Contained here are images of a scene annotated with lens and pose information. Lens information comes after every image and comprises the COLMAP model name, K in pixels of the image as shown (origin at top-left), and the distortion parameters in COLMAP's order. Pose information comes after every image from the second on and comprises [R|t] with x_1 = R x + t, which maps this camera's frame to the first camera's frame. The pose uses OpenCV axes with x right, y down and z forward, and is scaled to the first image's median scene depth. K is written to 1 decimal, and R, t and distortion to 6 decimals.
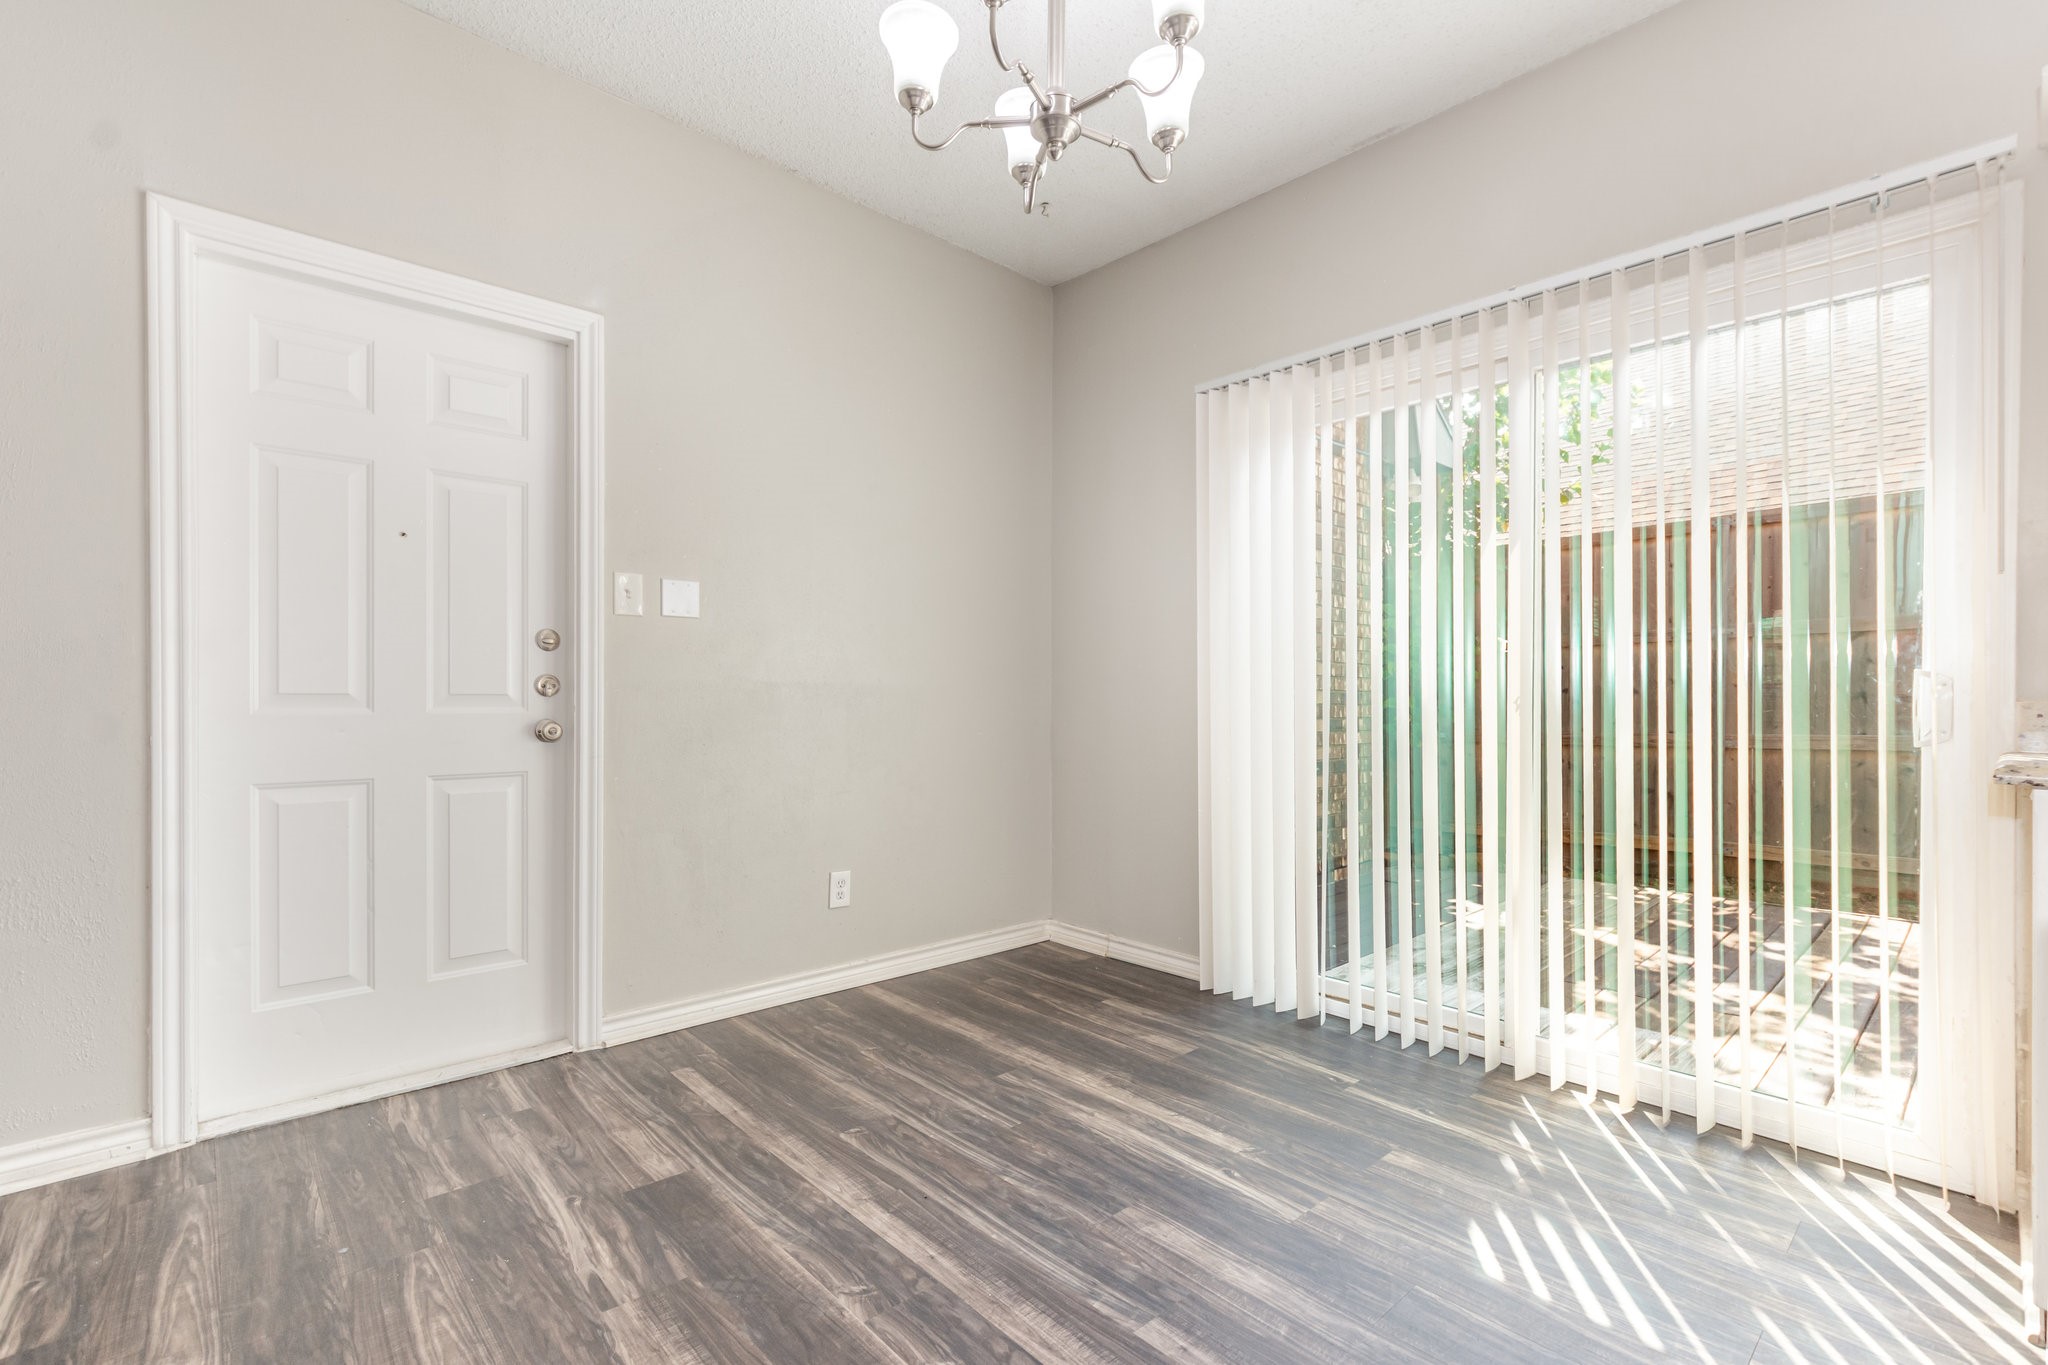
lens RADIAL K [[916.3, 0, 1031.8], [0, 916.3, 700.2], [0, 0, 1]] dist [0.001655, 0.000070]
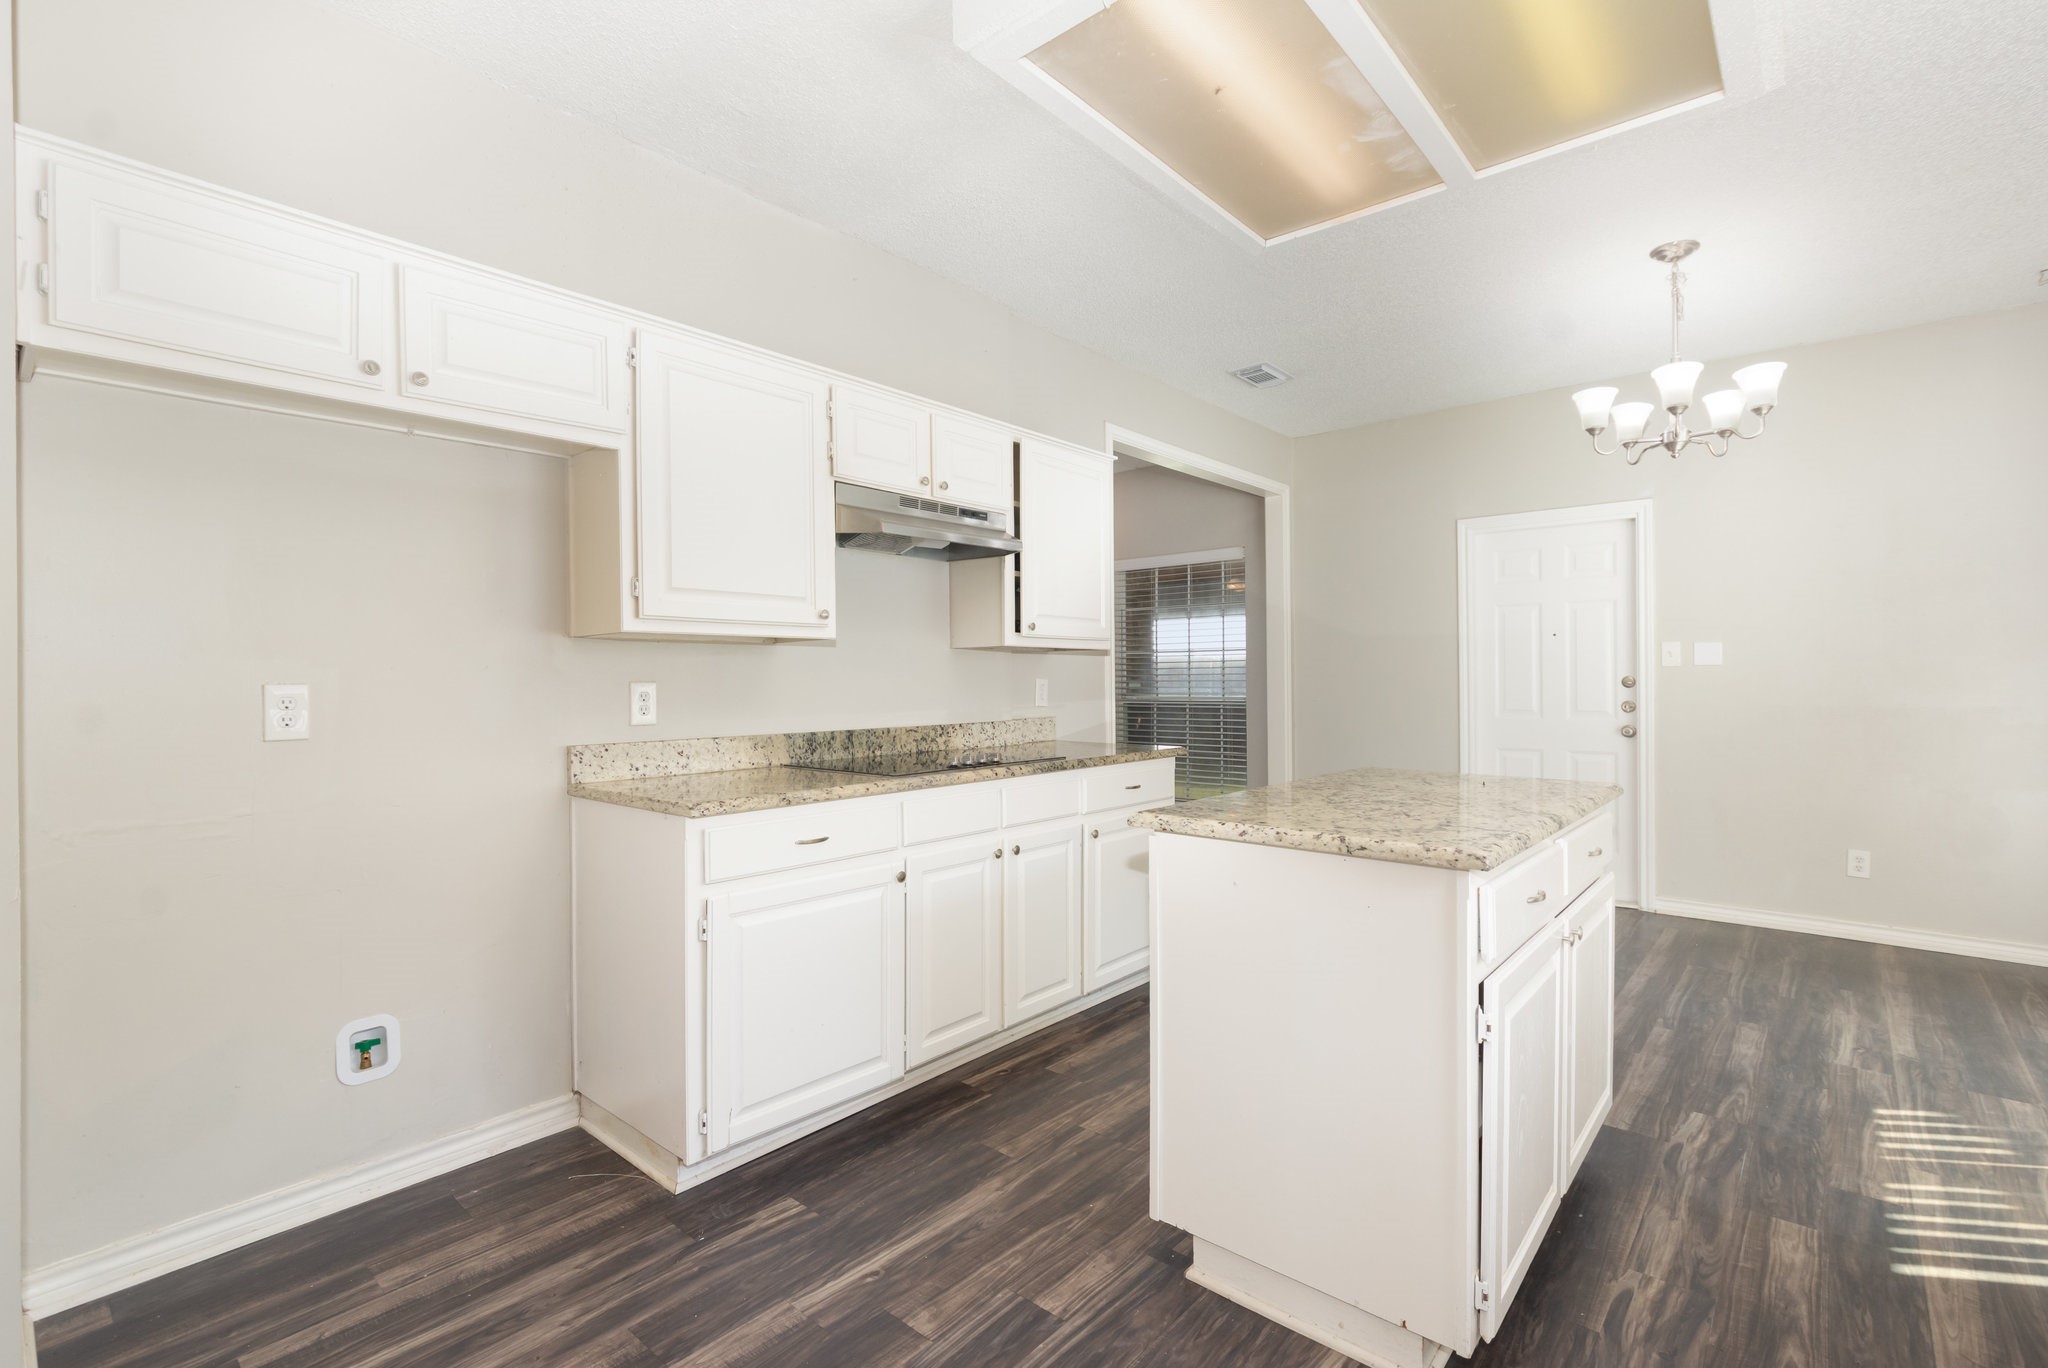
lens RADIAL K [[933.7, 0, 1039.8], [0, 933.7, 690.5], [0, 0, 1]] dist [0.000524, -0.000410]
pose [[0.106060, 0.004202, -0.994351, 1.220618], [-0.004145, 0.999984, 0.003784, -0.050394], [0.994351, 0.003720, 0.106075, -0.372084]]
